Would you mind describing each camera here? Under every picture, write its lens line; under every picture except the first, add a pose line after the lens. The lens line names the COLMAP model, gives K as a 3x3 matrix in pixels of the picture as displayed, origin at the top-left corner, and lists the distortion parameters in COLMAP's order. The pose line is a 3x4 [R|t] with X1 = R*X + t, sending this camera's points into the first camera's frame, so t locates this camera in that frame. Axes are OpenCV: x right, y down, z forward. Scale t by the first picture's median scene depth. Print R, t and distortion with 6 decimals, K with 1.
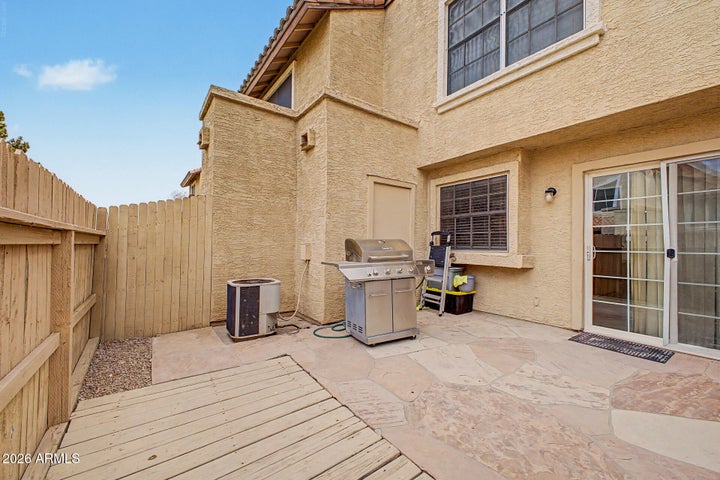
lens RADIAL K [[289.2, 0, 364.2], [0, 289.2, 241.2], [0, 0, 1]] dist [0.014195, -0.004016]
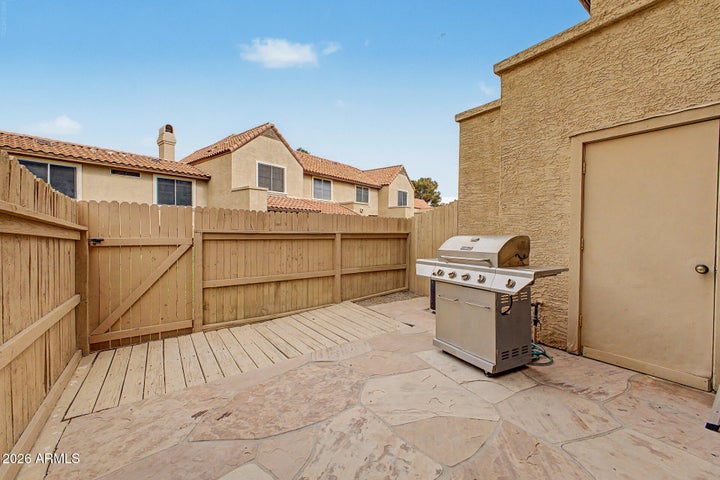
lens RADIAL K [[289.2, 0, 359.7], [0, 289.2, 233.6], [0, 0, 1]] dist [0.014195, -0.004016]
pose [[-0.021796, 0.001865, -0.999761, 0.966936], [0.008034, 0.999966, 0.001690, -0.021828], [0.999730, -0.007996, -0.021810, 0.749724]]
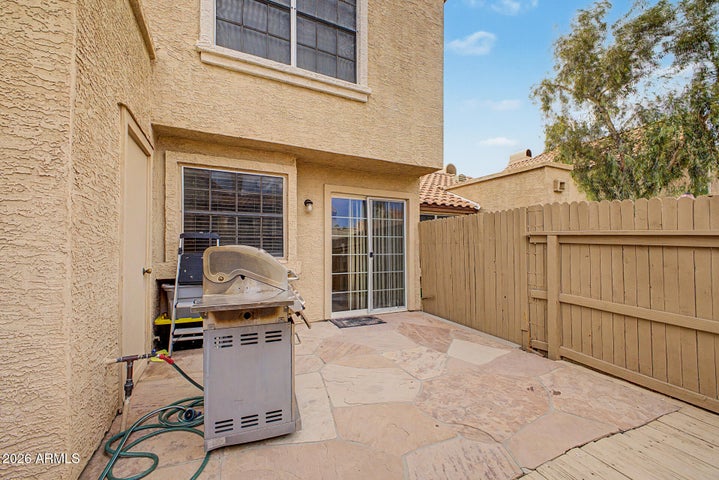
lens RADIAL K [[288.8, 0, 359.1], [0, 288.8, 245.0], [0, 0, 1]] dist [0.014195, -0.004016]
pose [[0.195278, -0.001756, 0.980746, -0.518863], [-0.011028, 0.999931, 0.003986, -0.018495], [-0.980686, -0.011594, 0.195245, 0.749144]]
